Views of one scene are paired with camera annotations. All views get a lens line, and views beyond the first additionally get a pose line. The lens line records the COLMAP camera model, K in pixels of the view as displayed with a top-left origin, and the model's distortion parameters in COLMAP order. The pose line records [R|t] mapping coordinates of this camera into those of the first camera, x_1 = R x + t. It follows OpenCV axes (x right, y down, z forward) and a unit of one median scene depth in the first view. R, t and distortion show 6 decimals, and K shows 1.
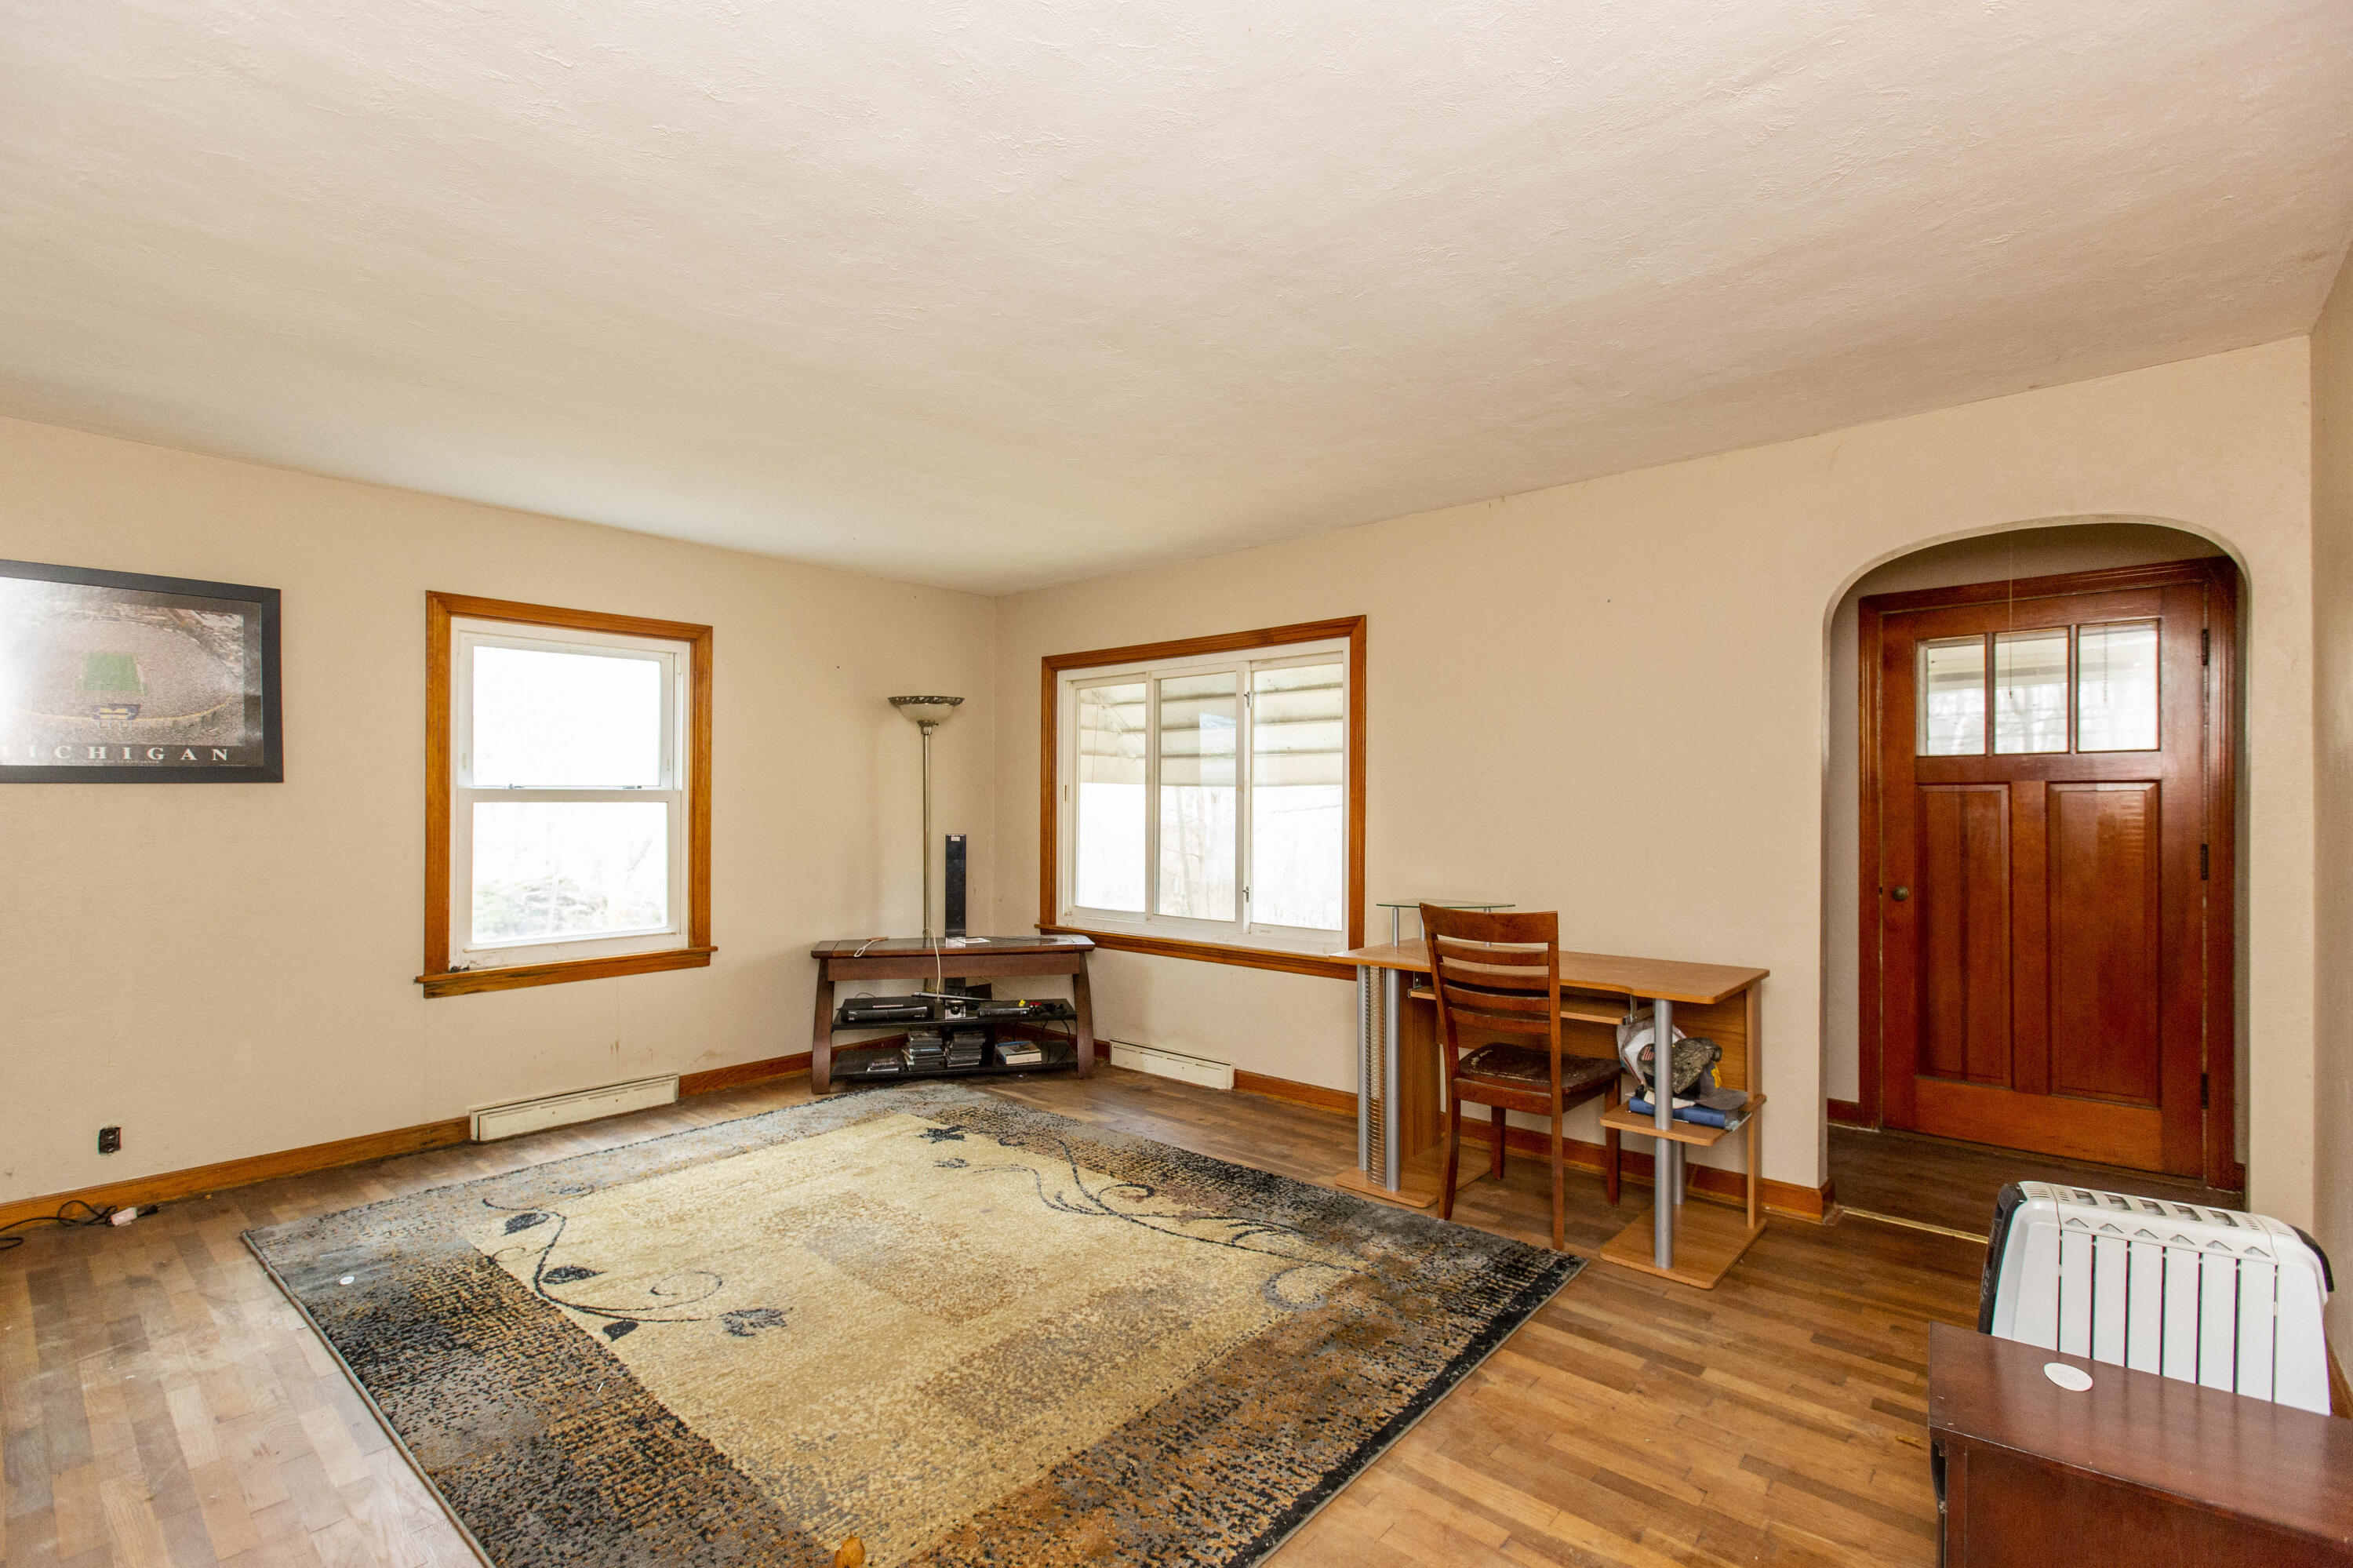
lens RADIAL K [[1056.0, 0, 1186.6], [0, 1056.0, 808.5], [0, 0, 1]] dist [-0.002112, -0.000568]
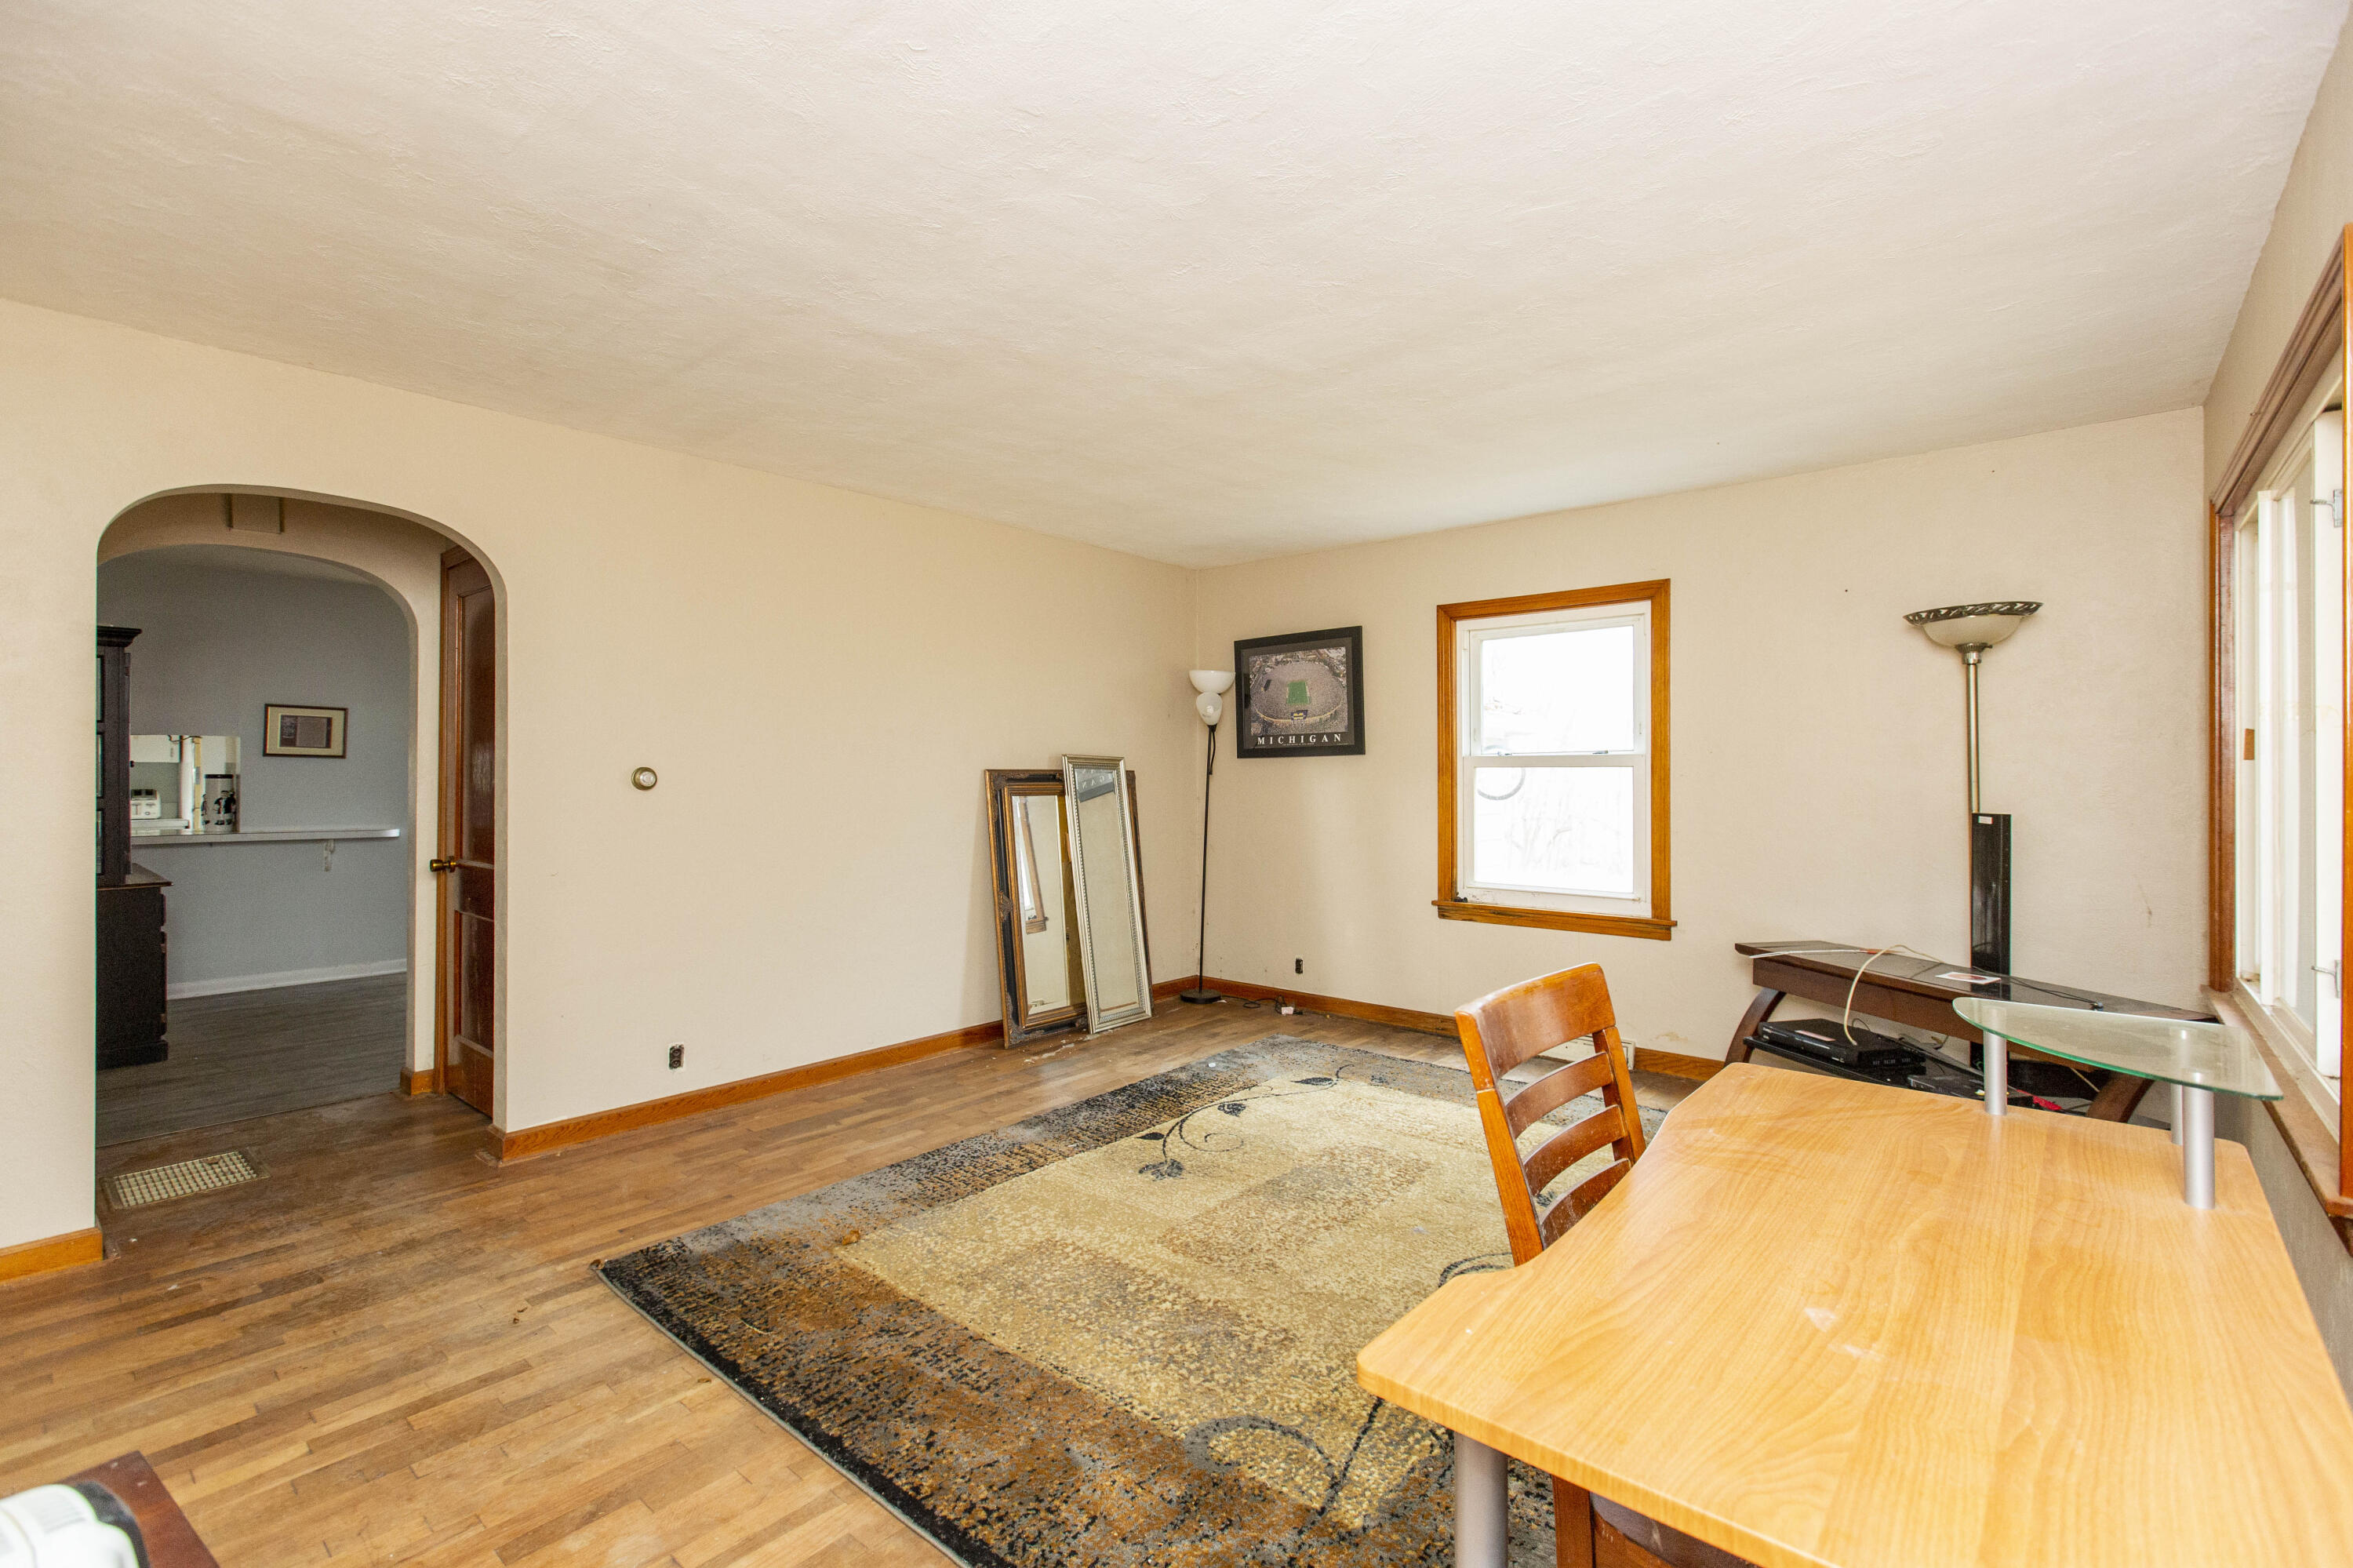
lens RADIAL K [[1056.0, 0, 1186.6], [0, 1056.0, 761.5], [0, 0, 1]] dist [-0.002112, -0.000568]
pose [[0.002767, -0.012440, -0.999919, 0.633787], [-0.004735, 0.999911, -0.012453, 0.004988], [0.999985, 0.004769, 0.002708, 0.742072]]
